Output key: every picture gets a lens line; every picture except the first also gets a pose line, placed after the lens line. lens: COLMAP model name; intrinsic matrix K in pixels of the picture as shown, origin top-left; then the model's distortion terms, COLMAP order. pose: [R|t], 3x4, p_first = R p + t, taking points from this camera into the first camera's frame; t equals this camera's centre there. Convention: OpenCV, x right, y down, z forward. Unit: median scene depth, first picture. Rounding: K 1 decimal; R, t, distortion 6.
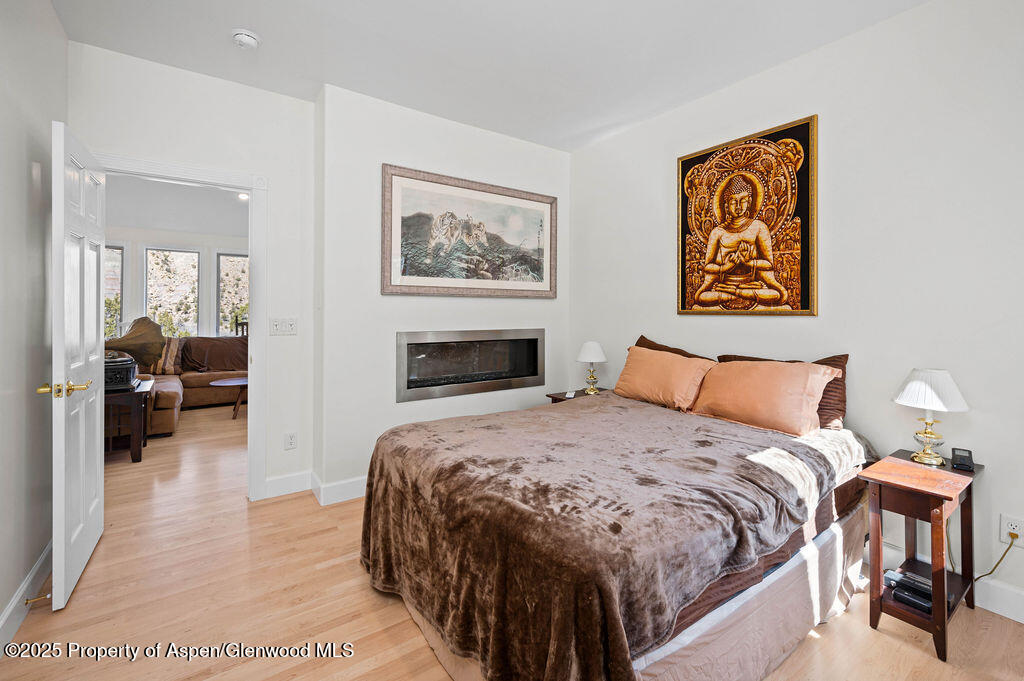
lens RADIAL K [[441.0, 0, 510.0], [0, 441.0, 307.6], [0, 0, 1]] dist [-0.000421, -0.000049]
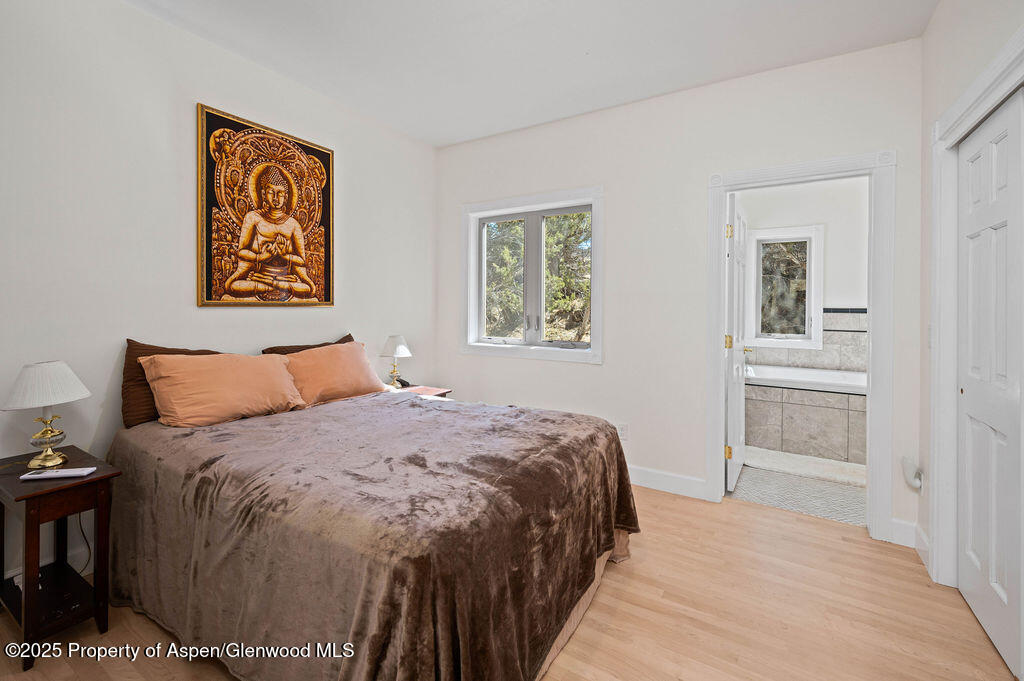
lens RADIAL K [[441.0, 0, 510.0], [0, 441.0, 307.6], [0, 0, 1]] dist [-0.000421, -0.000049]
pose [[-0.397382, -0.010328, 0.917595, -0.611476], [-0.013743, 0.999891, 0.005303, 0.006936], [-0.917550, -0.010504, -0.397481, 0.900088]]
